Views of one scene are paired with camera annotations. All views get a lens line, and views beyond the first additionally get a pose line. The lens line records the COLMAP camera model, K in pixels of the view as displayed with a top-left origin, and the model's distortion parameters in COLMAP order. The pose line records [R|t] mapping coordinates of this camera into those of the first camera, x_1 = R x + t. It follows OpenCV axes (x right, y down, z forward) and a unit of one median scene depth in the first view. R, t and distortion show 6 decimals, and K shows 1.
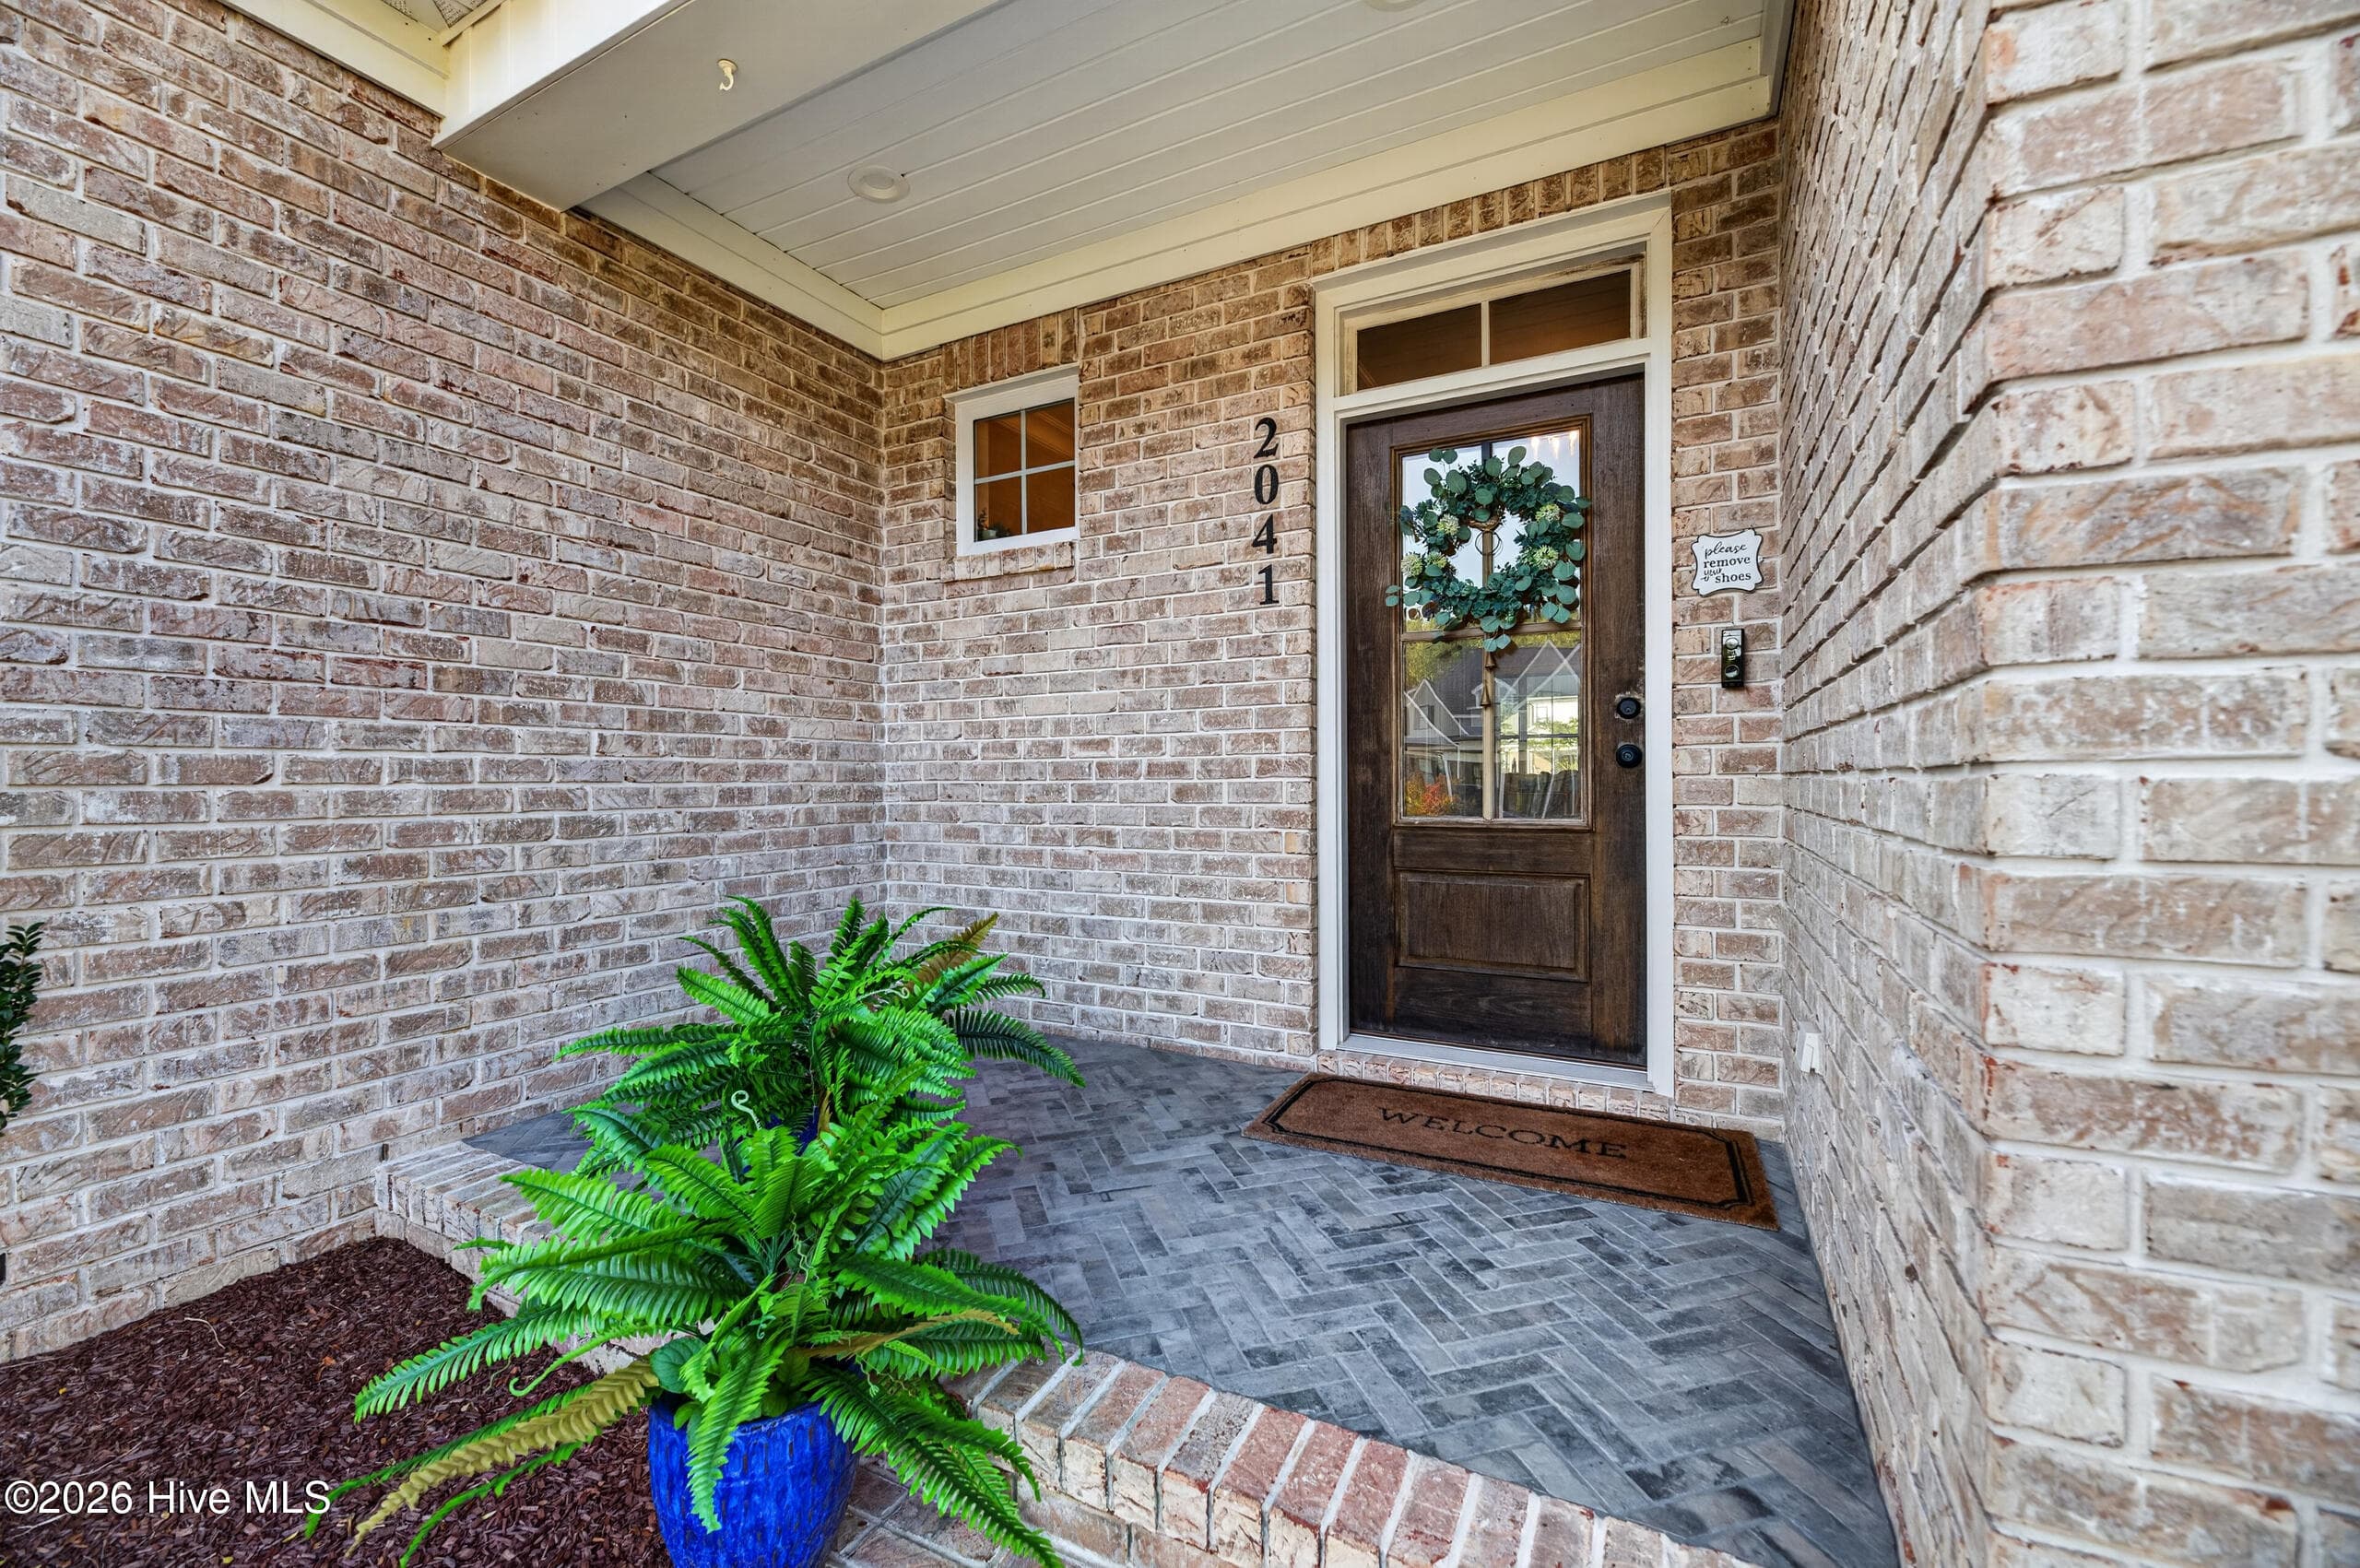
lens RADIAL K [[930.6, 0, 1187.1], [0, 930.6, 782.8], [0, 0, 1]] dist [-0.000748, -0.002609]
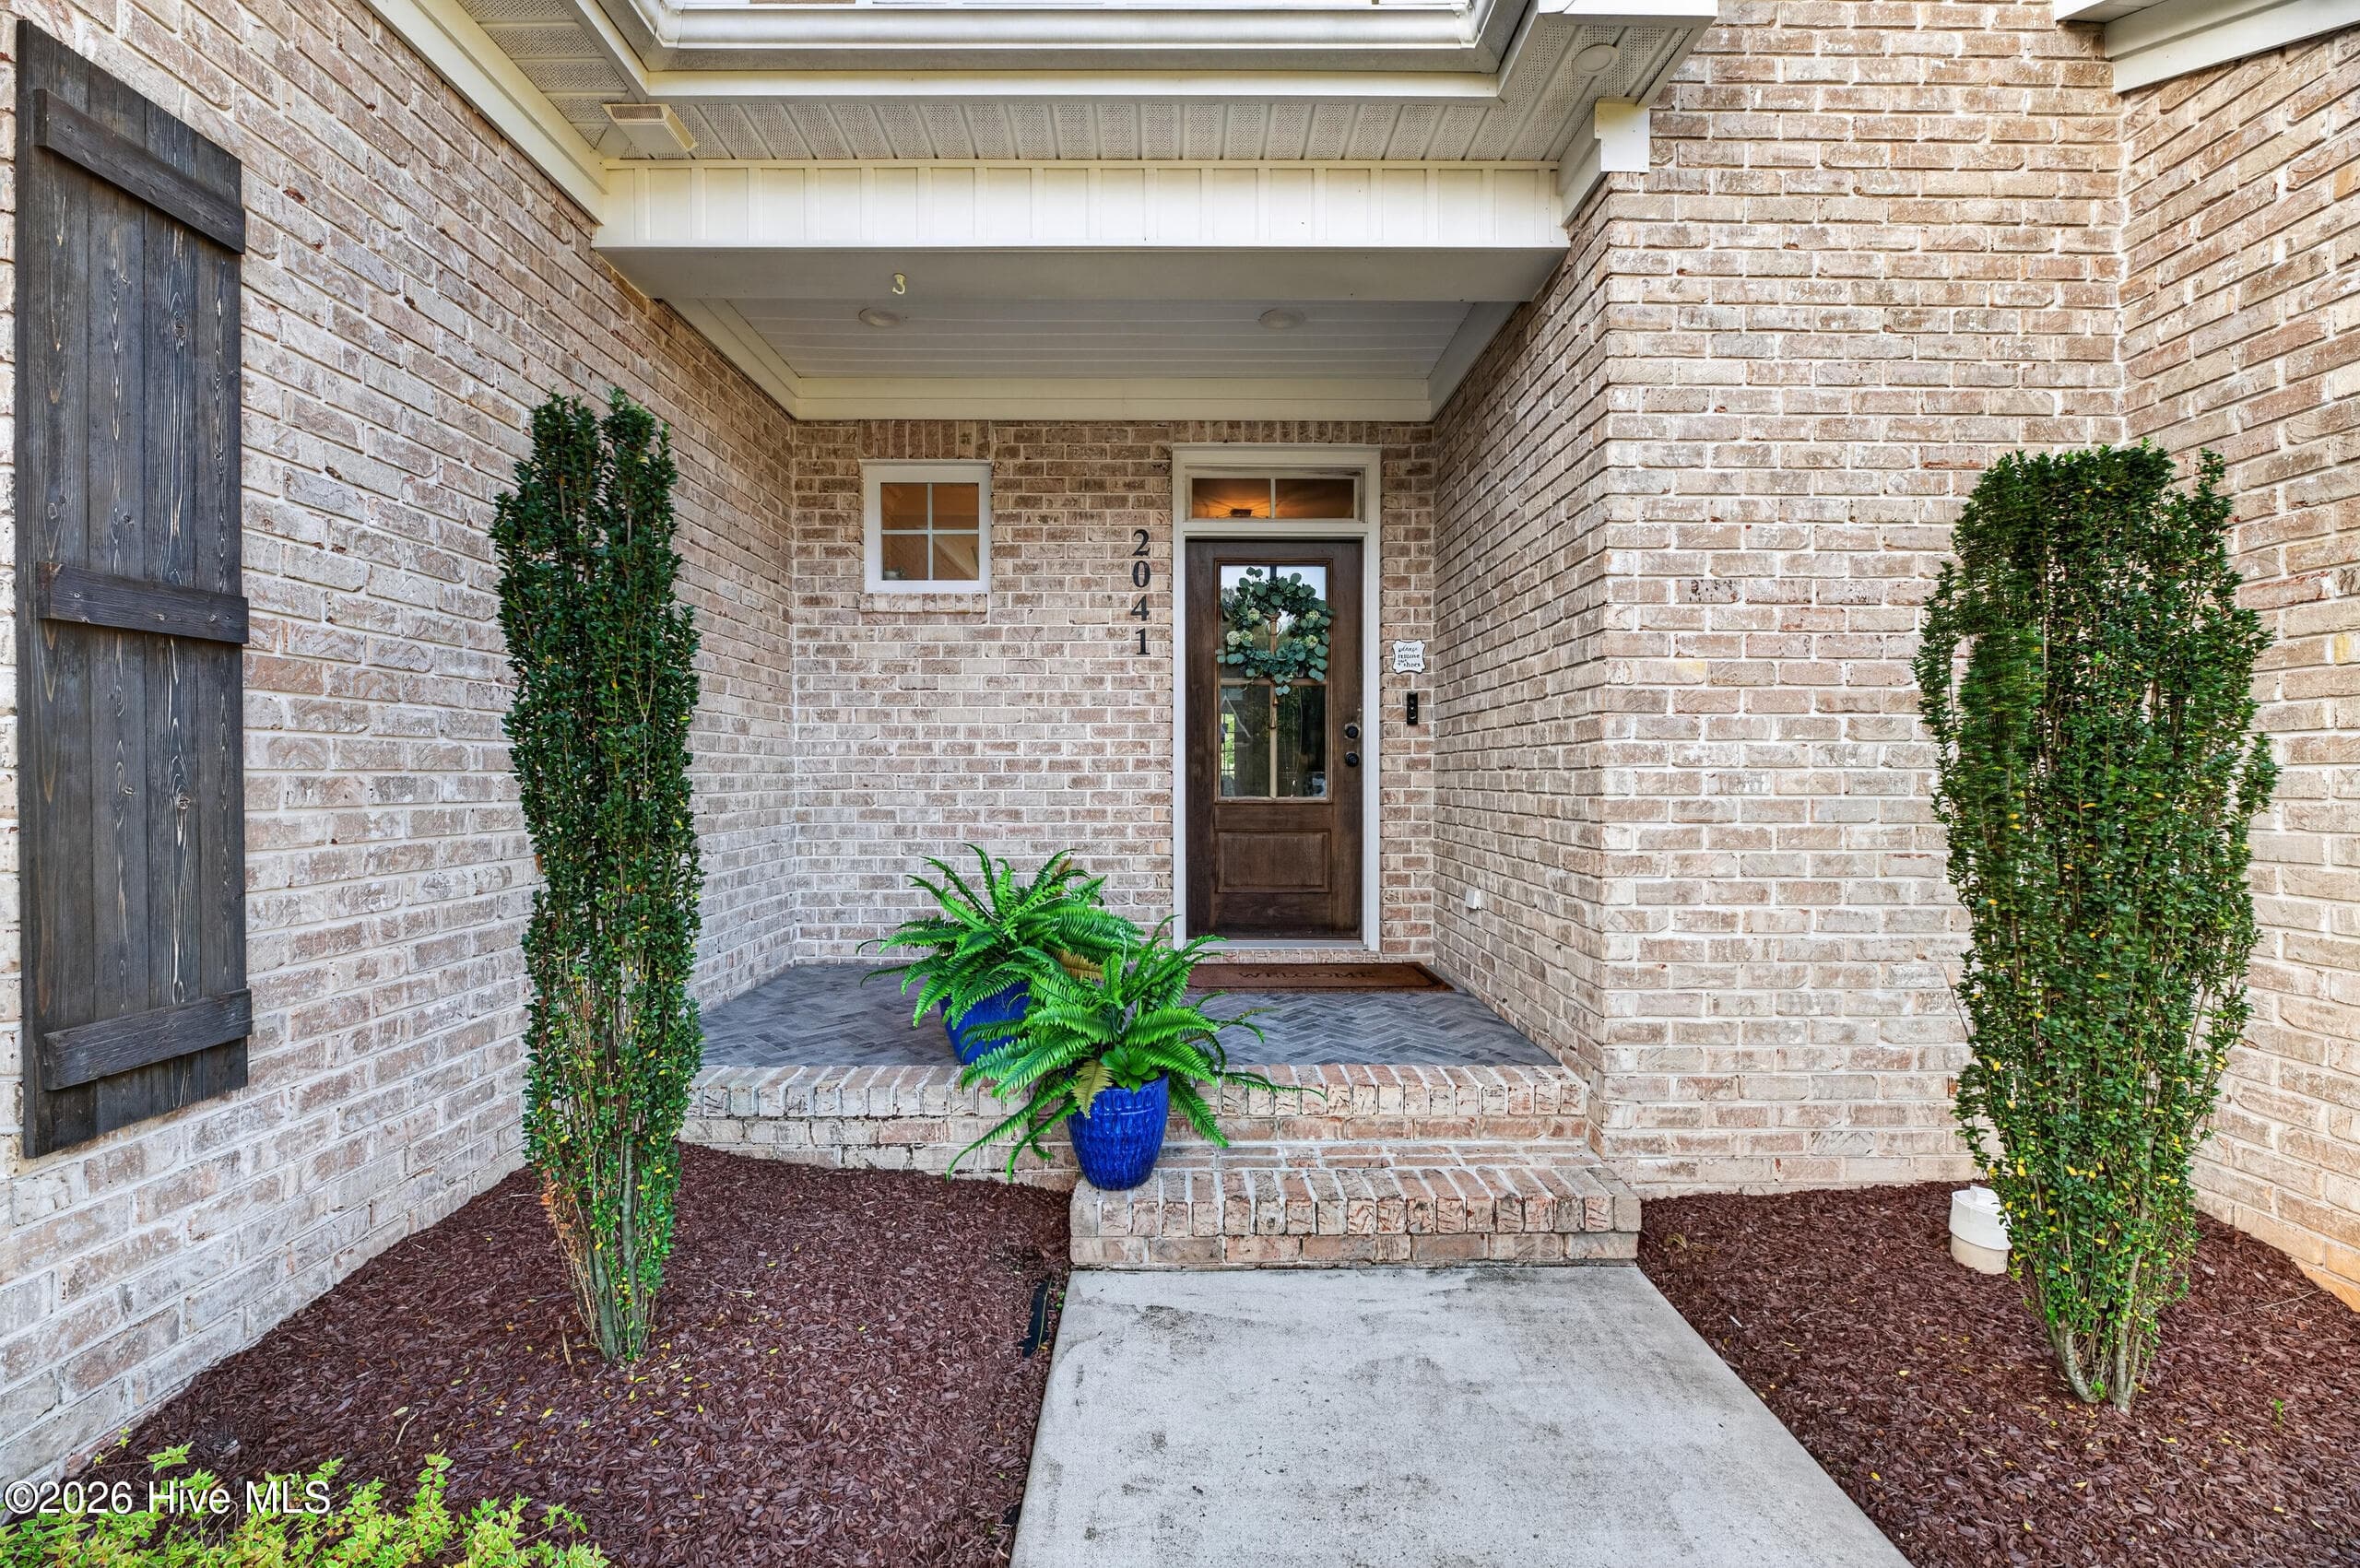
lens RADIAL K [[930.6, 0, 1170.1], [0, 930.6, 778.4], [0, 0, 1]] dist [-0.000748, -0.002609]
pose [[0.887876, 0.002107, 0.460078, -0.586311], [-0.002109, 0.999998, -0.000510, 0.007125], [-0.460078, -0.000517, 0.887878, -0.360448]]
